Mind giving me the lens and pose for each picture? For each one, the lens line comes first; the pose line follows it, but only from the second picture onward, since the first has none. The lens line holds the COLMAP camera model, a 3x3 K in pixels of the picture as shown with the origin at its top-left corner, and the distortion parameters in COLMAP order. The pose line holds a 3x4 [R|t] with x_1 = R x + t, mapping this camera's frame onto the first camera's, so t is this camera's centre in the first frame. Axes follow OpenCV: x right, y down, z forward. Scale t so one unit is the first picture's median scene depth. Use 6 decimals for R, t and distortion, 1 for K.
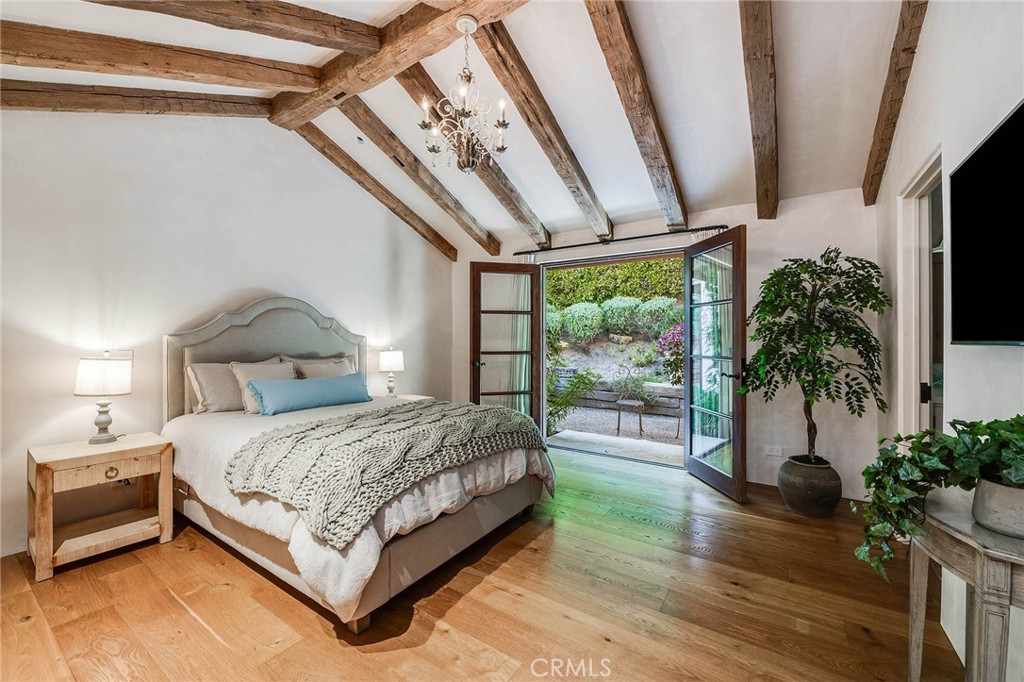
lens RADIAL K [[414.2, 0, 515.7], [0, 414.2, 331.1], [0, 0, 1]] dist [-0.010509, -0.000239]
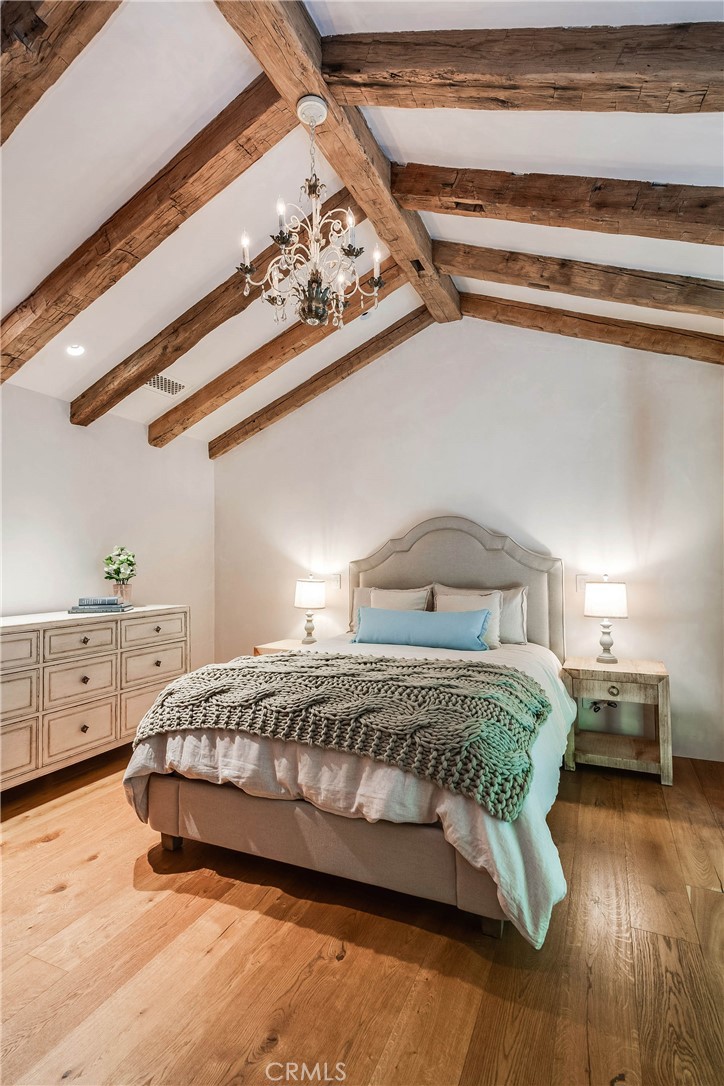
lens RADIAL K [[454.0, 0, 290.2], [0, 454.0, 550.5], [0, 0, 1]] dist [0.000359, -0.000268]
pose [[0.176620, -0.038676, -0.983519, 0.658714], [0.031849, 0.998929, -0.033563, 0.023482], [0.983764, -0.025396, 0.177663, 0.886604]]
